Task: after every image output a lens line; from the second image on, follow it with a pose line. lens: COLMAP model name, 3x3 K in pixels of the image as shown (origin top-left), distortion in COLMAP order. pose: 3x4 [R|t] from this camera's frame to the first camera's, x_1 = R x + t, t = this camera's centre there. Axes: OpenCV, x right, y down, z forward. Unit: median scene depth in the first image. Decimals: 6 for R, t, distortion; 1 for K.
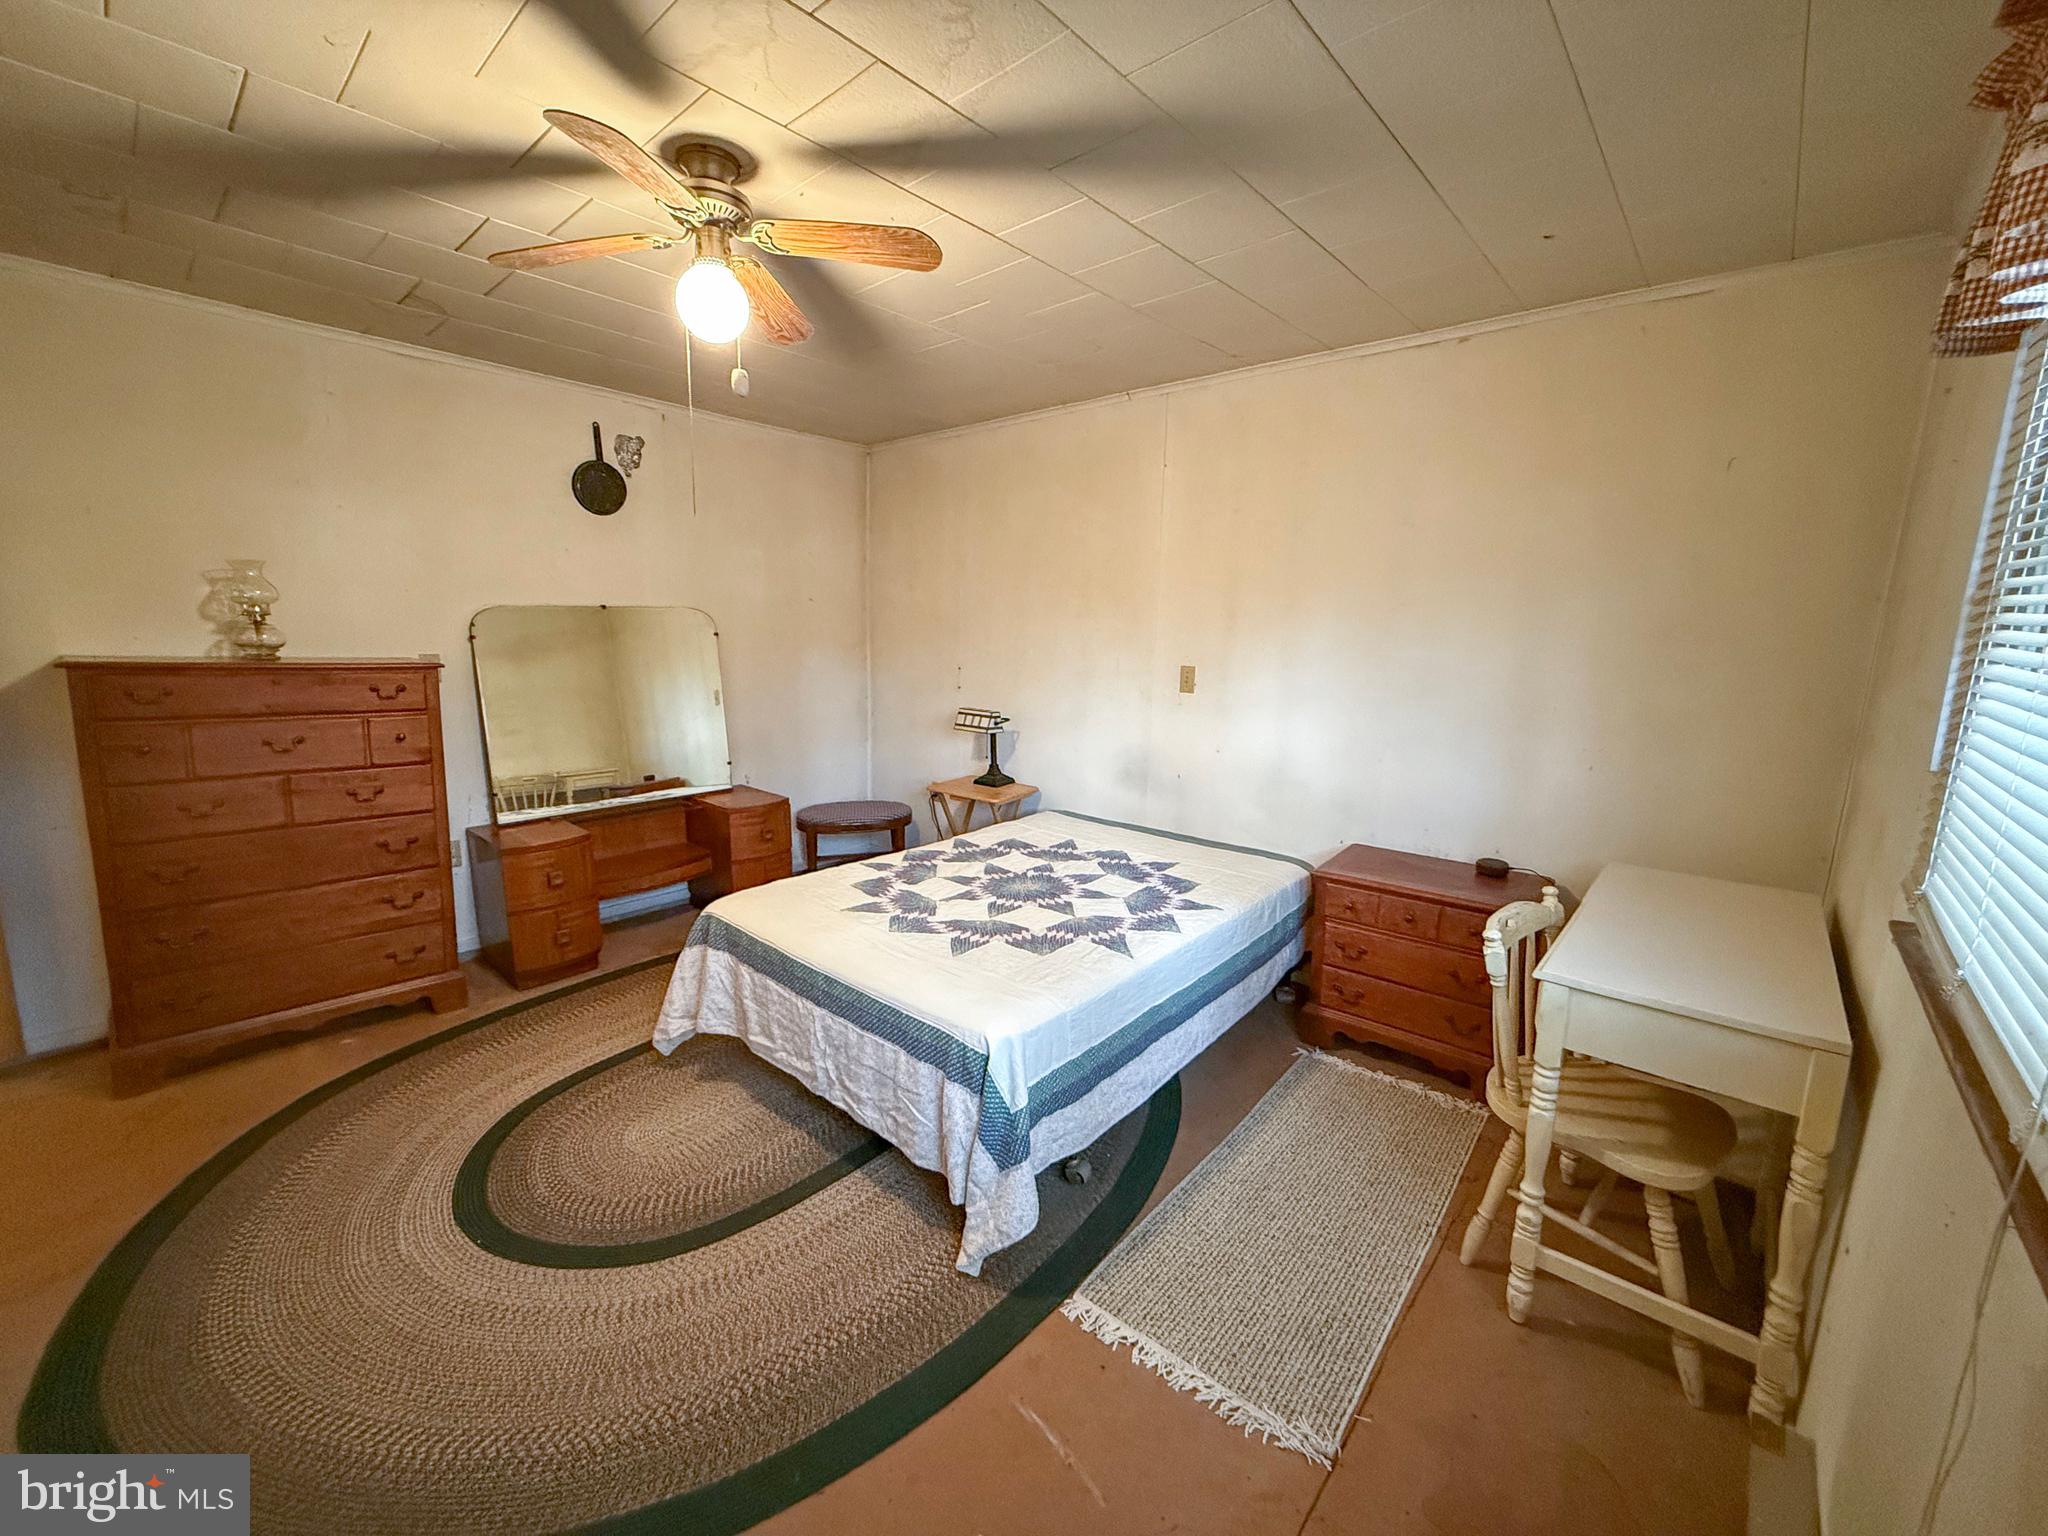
lens RADIAL K [[810.2, 0, 1024.7], [0, 810.2, 768.5], [0, 0, 1]] dist [-0.000463, -0.000365]
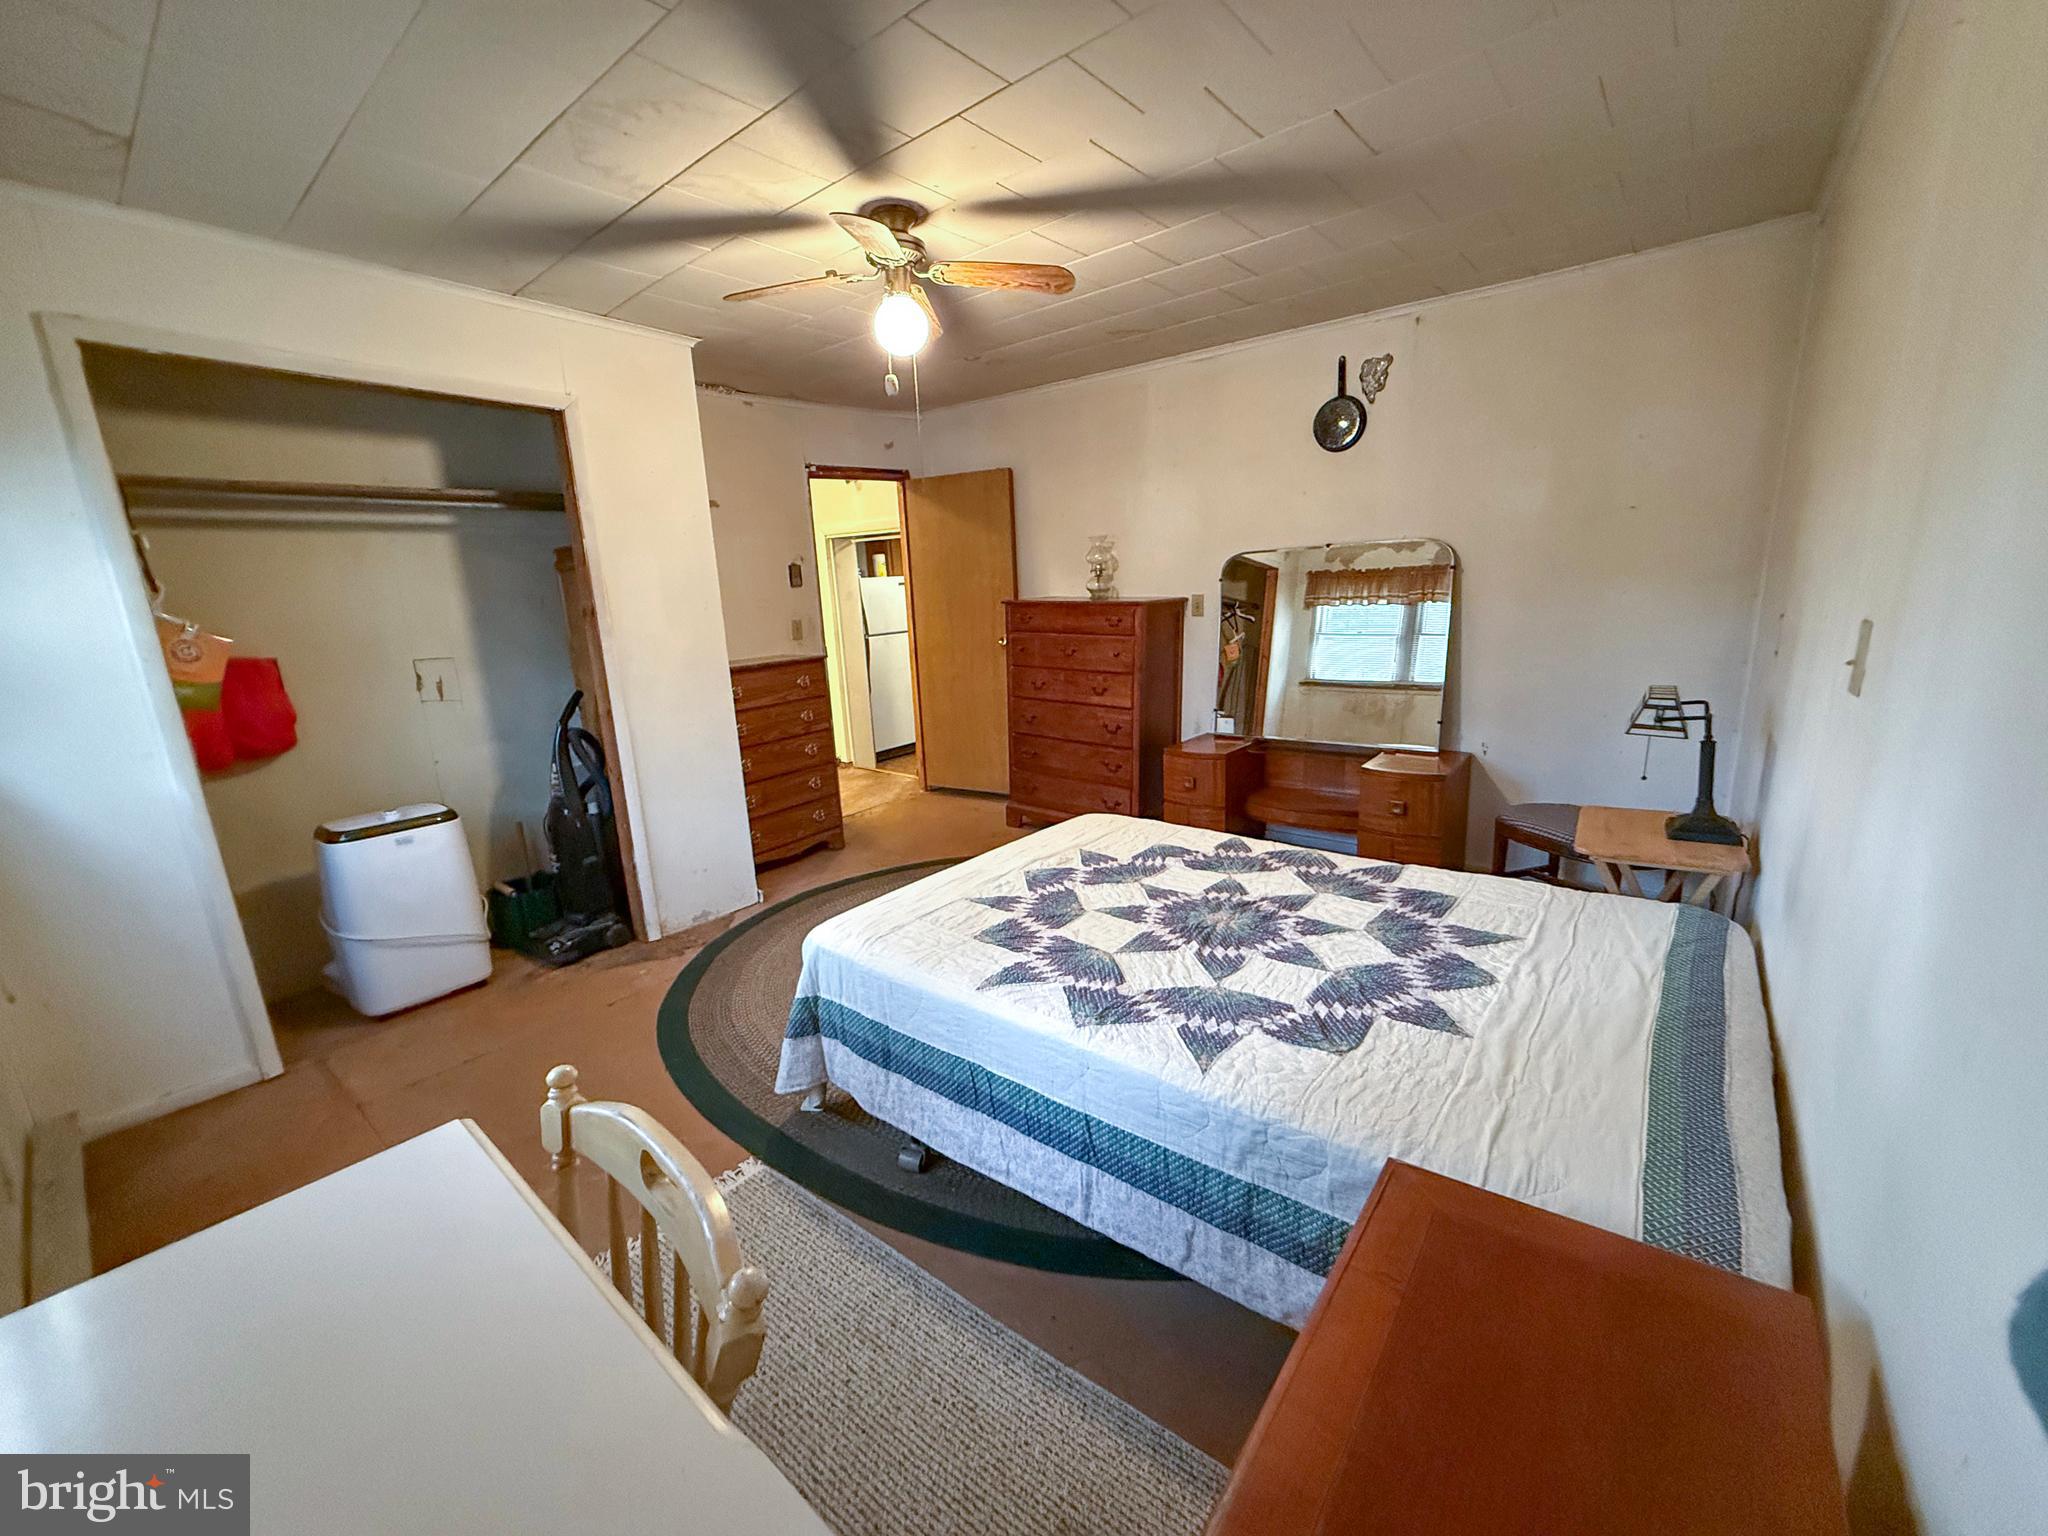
lens RADIAL K [[810.2, 0, 1013.7], [0, 810.2, 772.1], [0, 0, 1]] dist [-0.000463, -0.000365]
pose [[0.035876, 0.210377, -0.976962, 0.649322], [-0.130822, 0.970167, 0.204110, -0.101470], [0.990757, 0.120485, 0.062328, 0.732404]]
